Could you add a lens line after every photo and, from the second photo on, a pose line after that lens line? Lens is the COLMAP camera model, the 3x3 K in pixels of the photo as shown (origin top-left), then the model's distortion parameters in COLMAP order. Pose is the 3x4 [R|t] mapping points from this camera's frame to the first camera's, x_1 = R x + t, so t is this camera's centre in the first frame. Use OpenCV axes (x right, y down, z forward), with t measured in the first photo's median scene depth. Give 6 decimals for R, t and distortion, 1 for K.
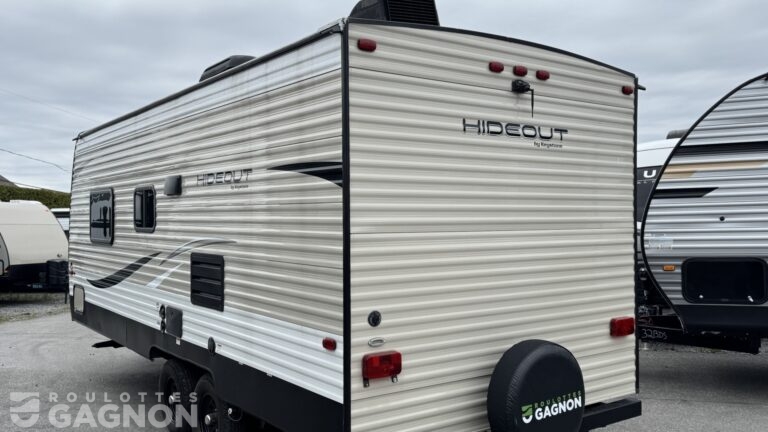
lens RADIAL K [[684.6, 0, 382.9], [0, 684.6, 215.8], [0, 0, 1]] dist [0.069088, -0.025702]
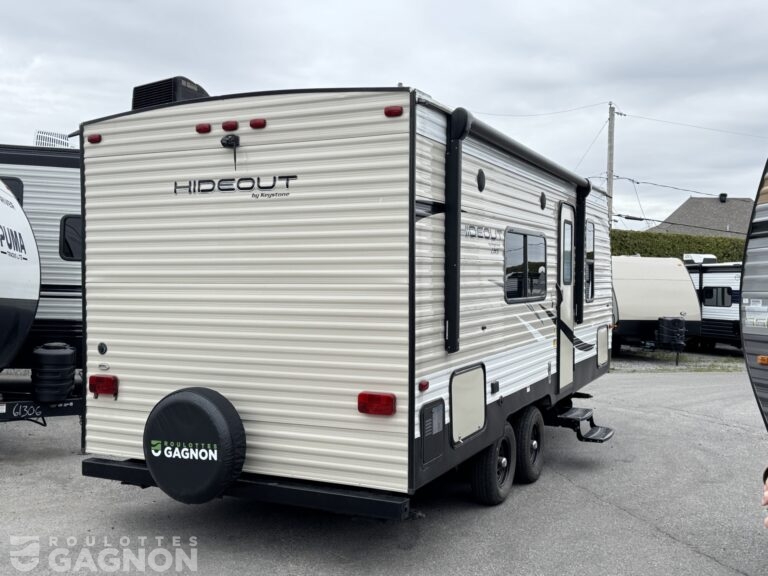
lens RADIAL K [[802.7, 0, 384.0], [0, 802.7, 292.0], [0, 0, 1]] dist [0.082493, 0.000000]
pose [[0.477392, 0.022600, -0.878400, 1.375571], [0.000247, 0.999666, 0.025855, 0.003253], [0.878690, -0.012560, 0.477227, 0.638439]]
